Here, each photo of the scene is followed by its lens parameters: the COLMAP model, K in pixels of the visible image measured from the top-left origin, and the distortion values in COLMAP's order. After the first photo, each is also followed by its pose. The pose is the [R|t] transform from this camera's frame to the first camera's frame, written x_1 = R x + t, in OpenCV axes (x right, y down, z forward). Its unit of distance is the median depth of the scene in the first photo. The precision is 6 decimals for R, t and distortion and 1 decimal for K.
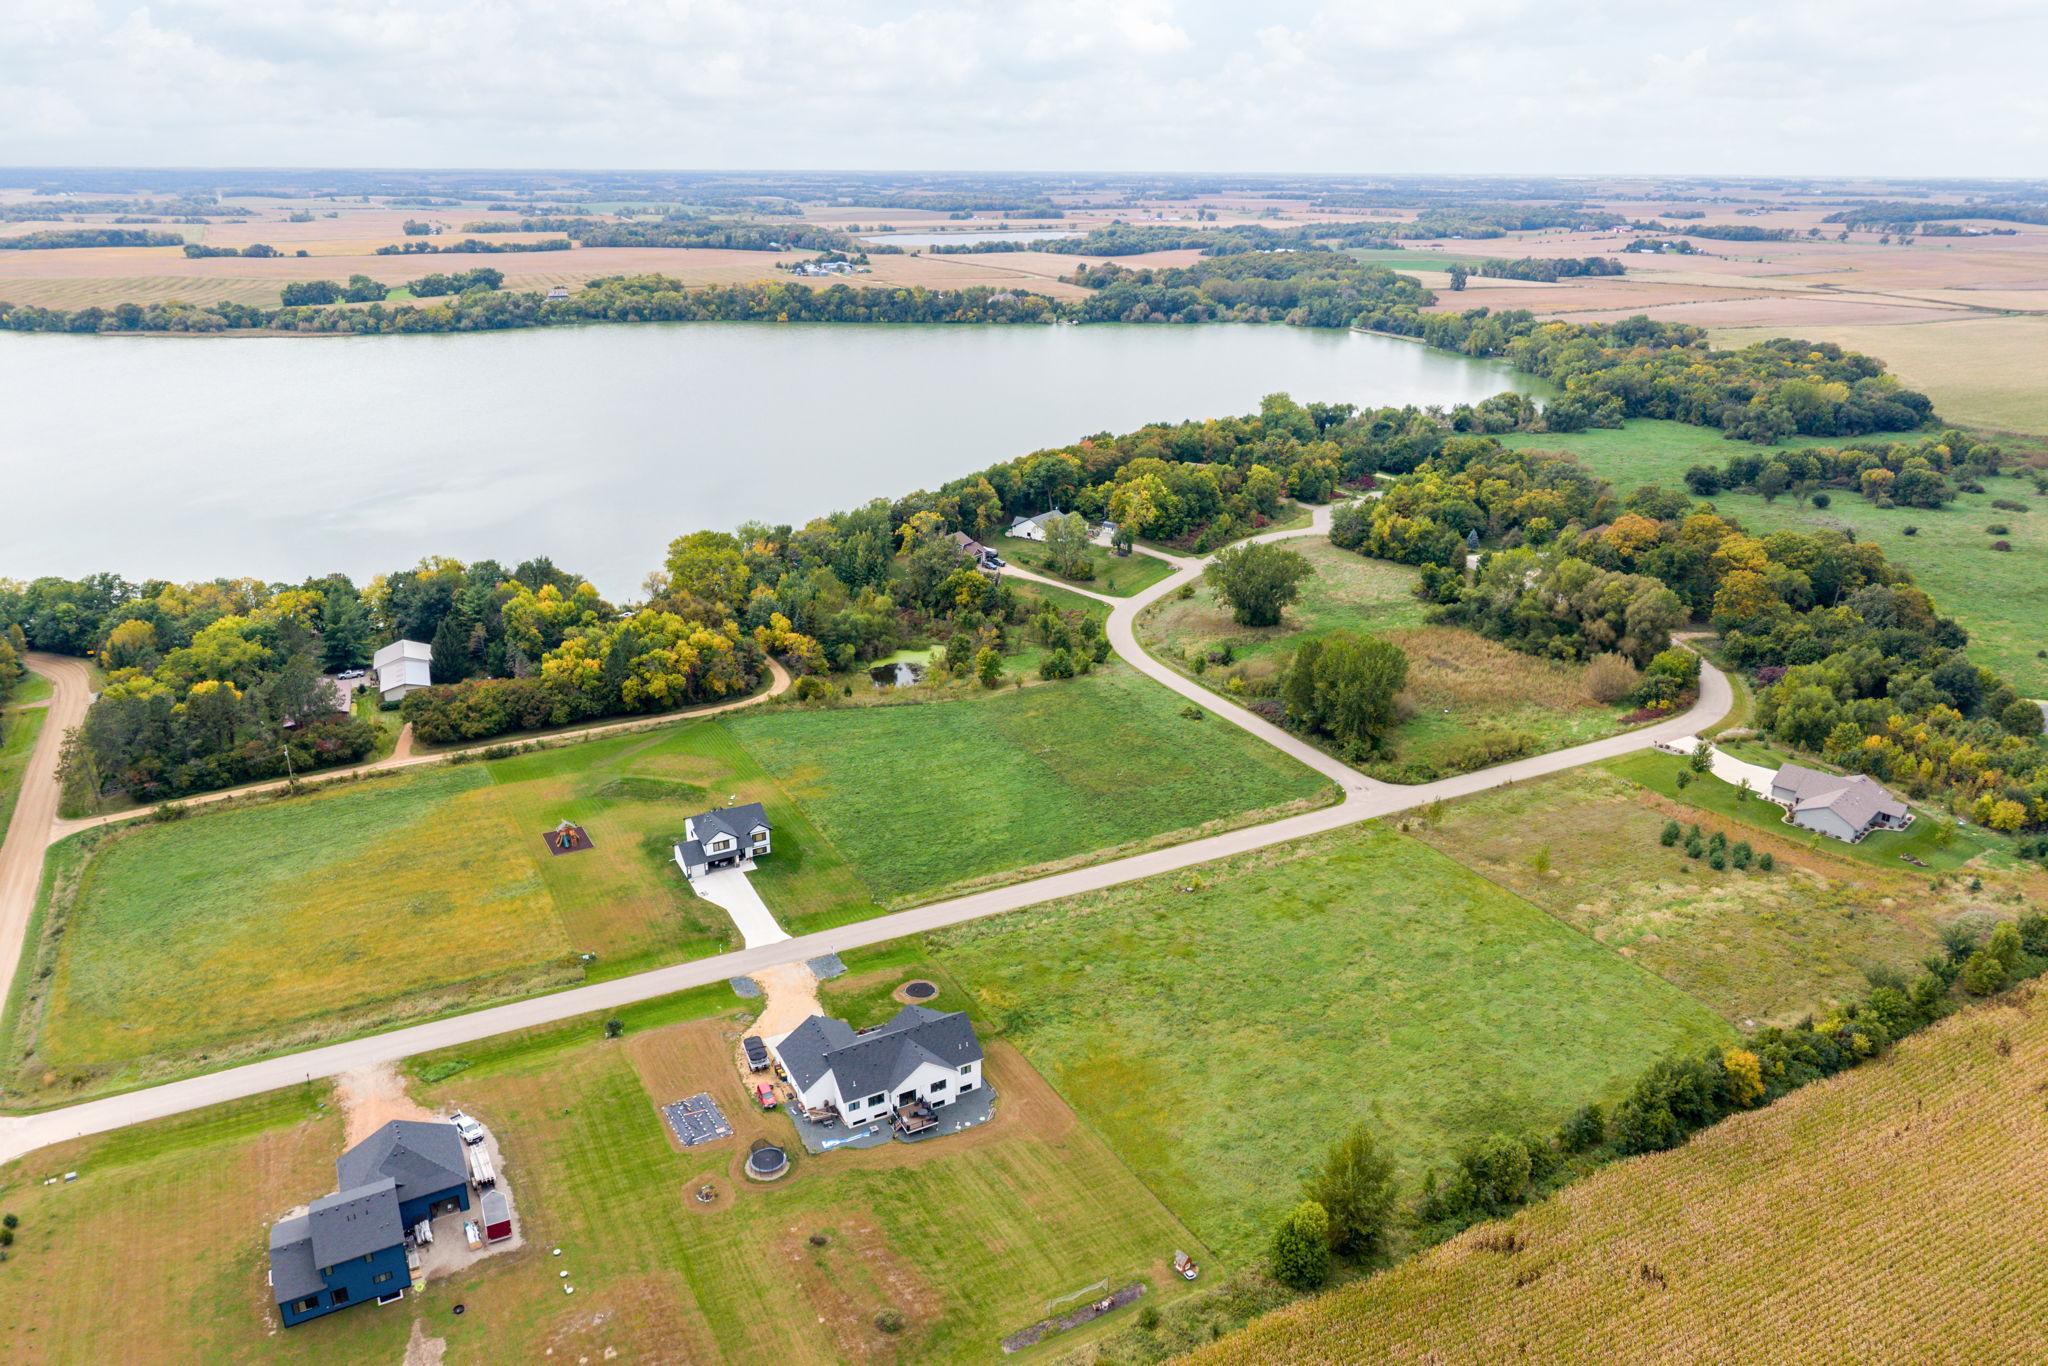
lens RADIAL K [[1368.6, 0, 1026.4], [0, 1368.6, 676.2], [0, 0, 1]] dist [0.022287, -0.027327]
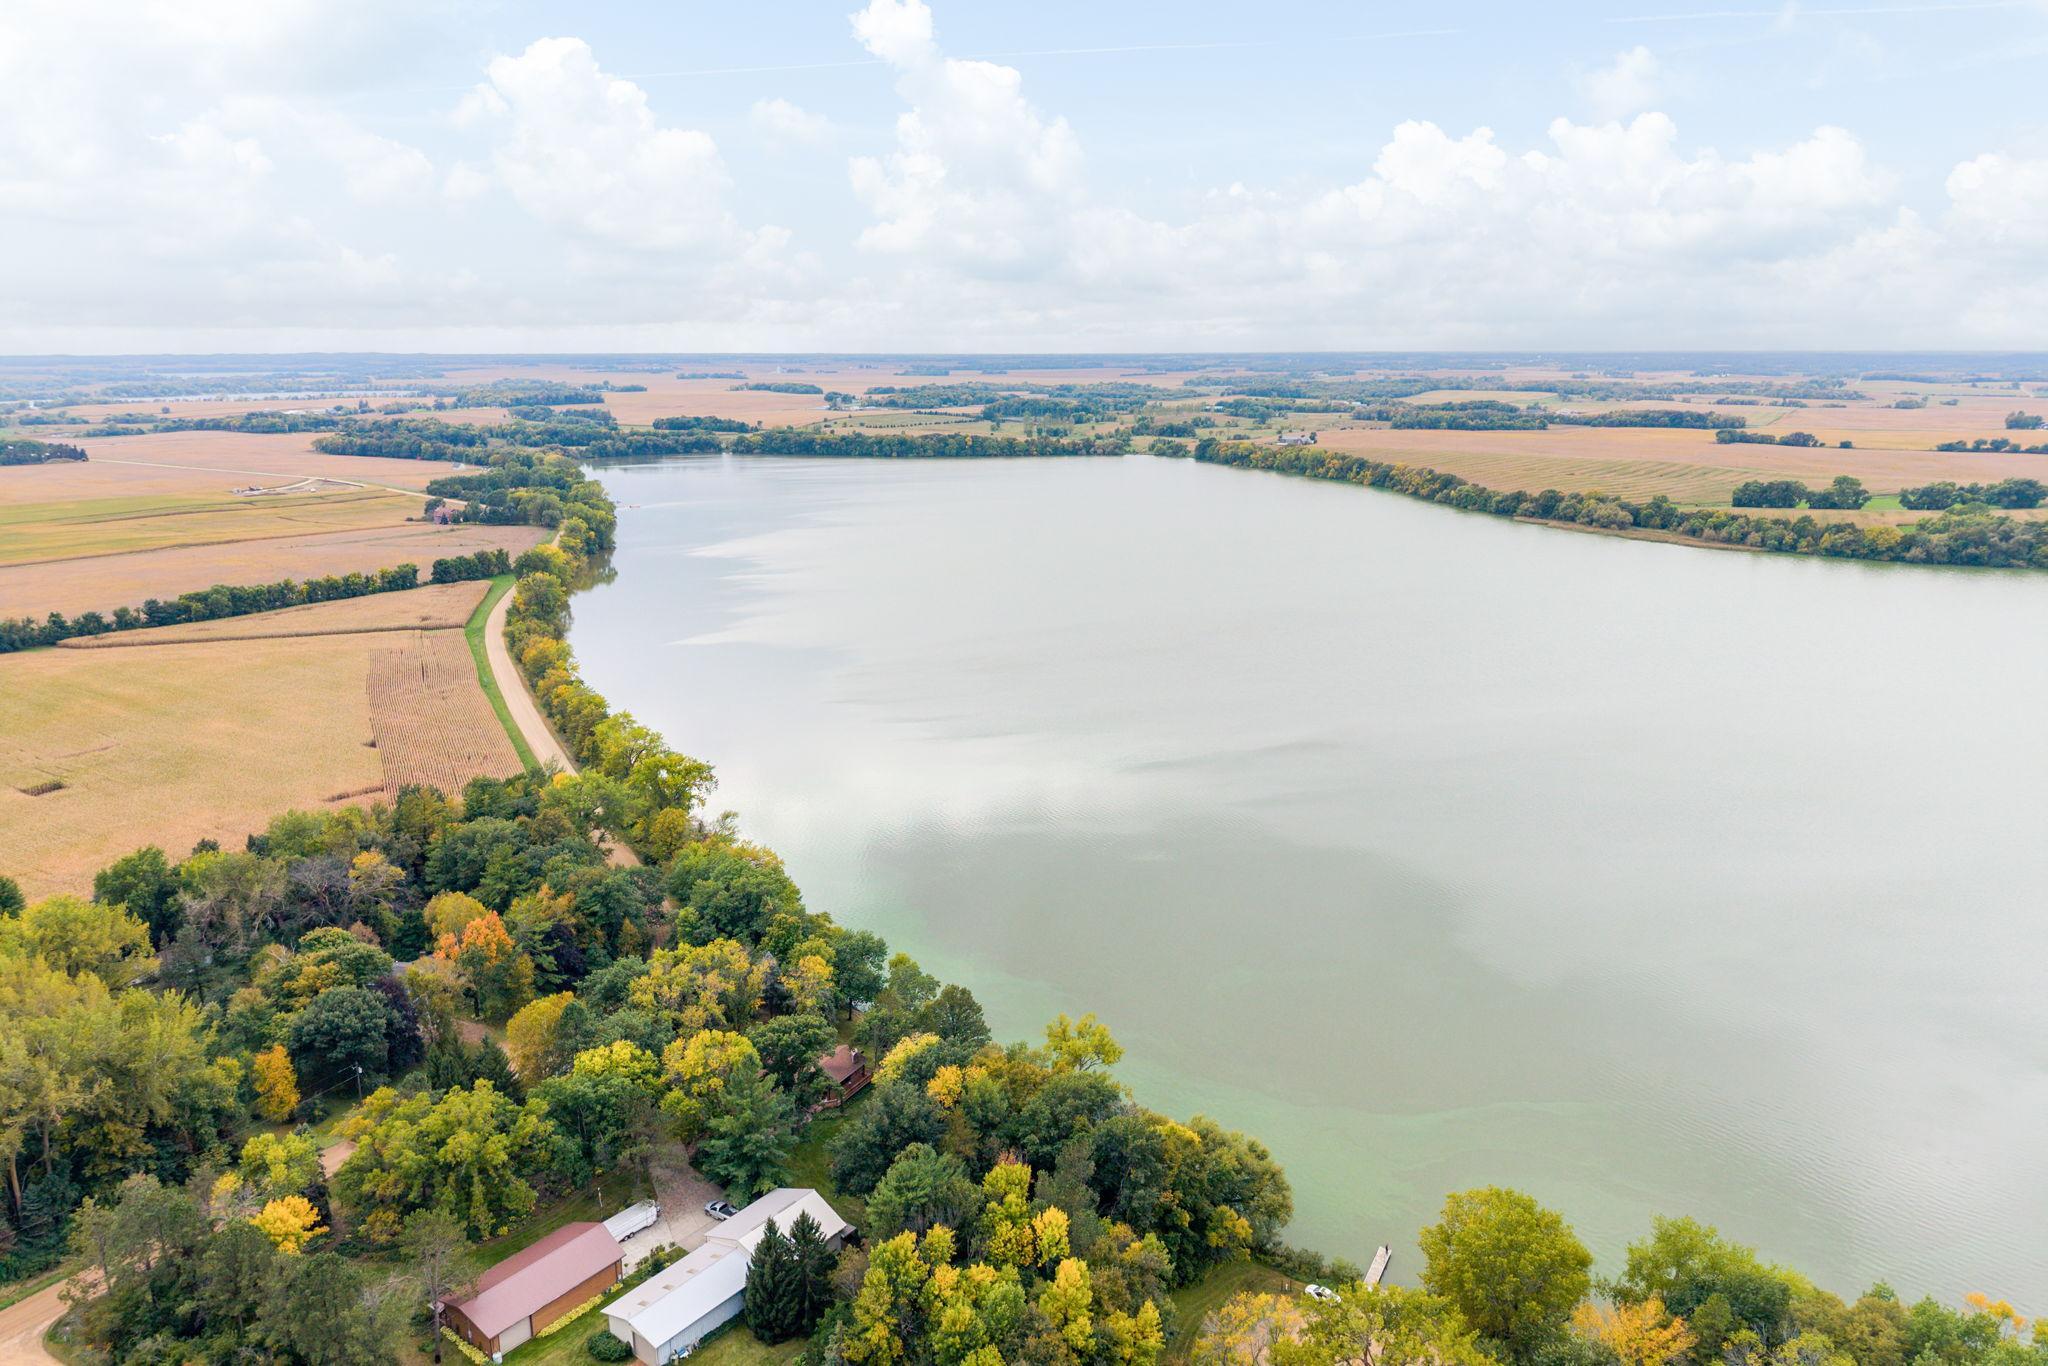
lens RADIAL K [[1368.6, 0, 1032.1], [0, 1368.6, 701.6], [0, 0, 1]] dist [0.022287, -0.027327]
pose [[0.490088, 0.211615, -0.845596, 0.006176], [-0.299114, 0.952009, 0.064886, -0.263352], [0.818746, 0.221130, 0.529865, 0.718716]]
